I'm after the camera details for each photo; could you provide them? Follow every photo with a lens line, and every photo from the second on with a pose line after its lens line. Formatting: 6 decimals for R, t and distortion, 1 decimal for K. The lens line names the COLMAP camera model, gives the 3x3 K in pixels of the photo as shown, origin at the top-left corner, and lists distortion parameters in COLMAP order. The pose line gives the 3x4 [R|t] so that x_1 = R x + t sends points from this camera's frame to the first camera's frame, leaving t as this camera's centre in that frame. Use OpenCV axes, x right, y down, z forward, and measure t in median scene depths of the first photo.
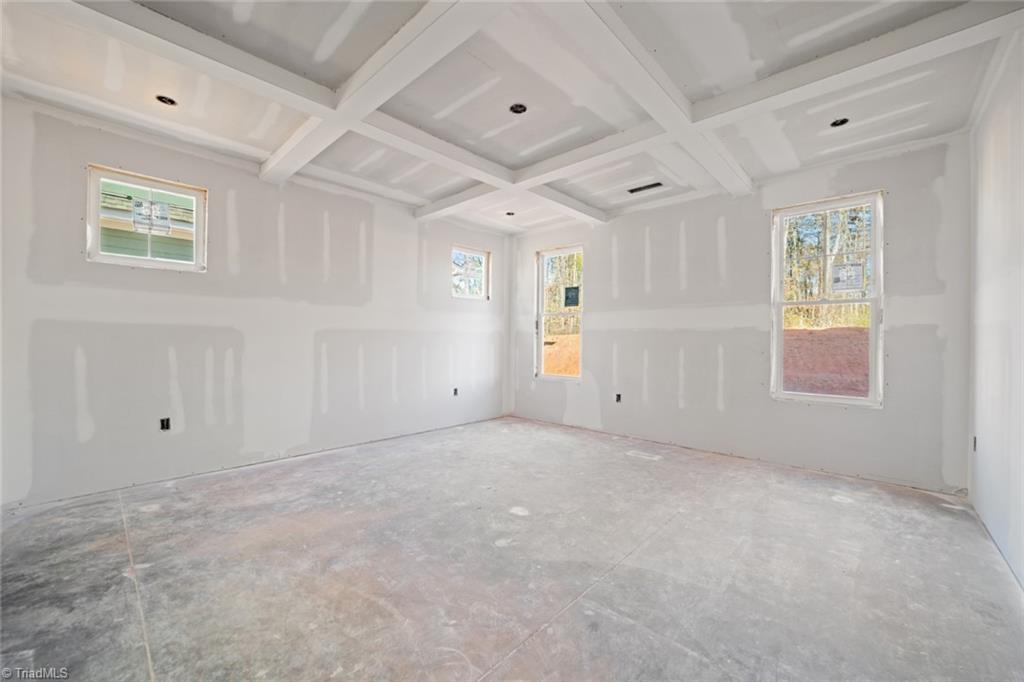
lens RADIAL K [[400.1, 0, 534.0], [0, 400.1, 338.8], [0, 0, 1]] dist [-0.033840, 0.004833]
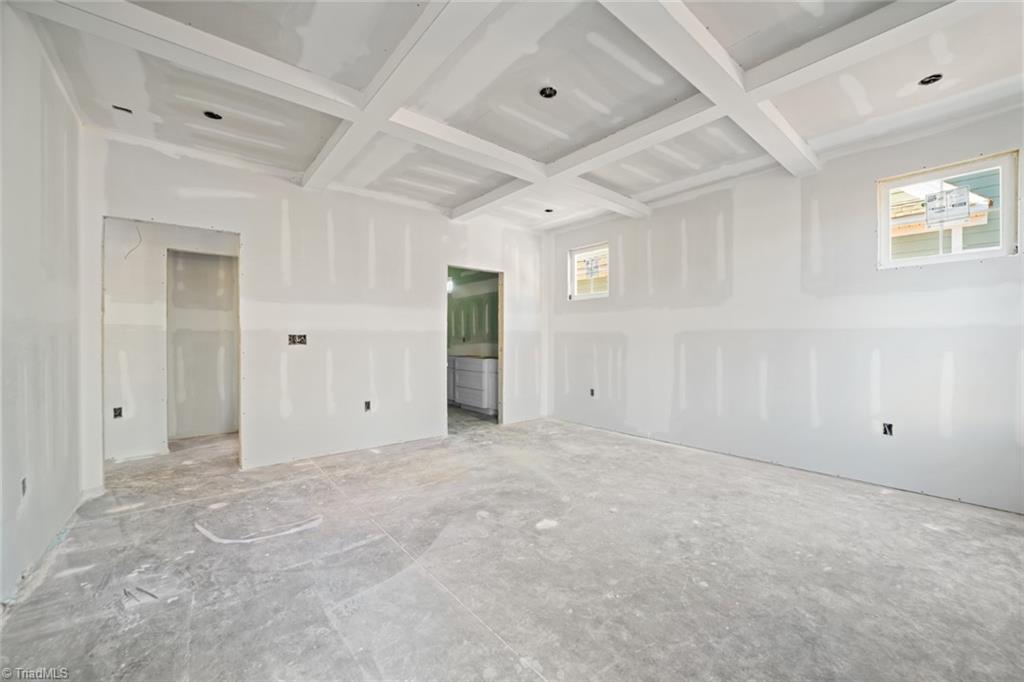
lens RADIAL K [[400.1, 0, 509.2], [0, 400.1, 337.6], [0, 0, 1]] dist [-0.033840, 0.004833]
pose [[-0.164104, -0.013171, -0.986355, 0.801540], [0.002413, 0.999903, -0.013753, 0.009502], [0.986440, -0.004637, -0.164057, 0.954323]]
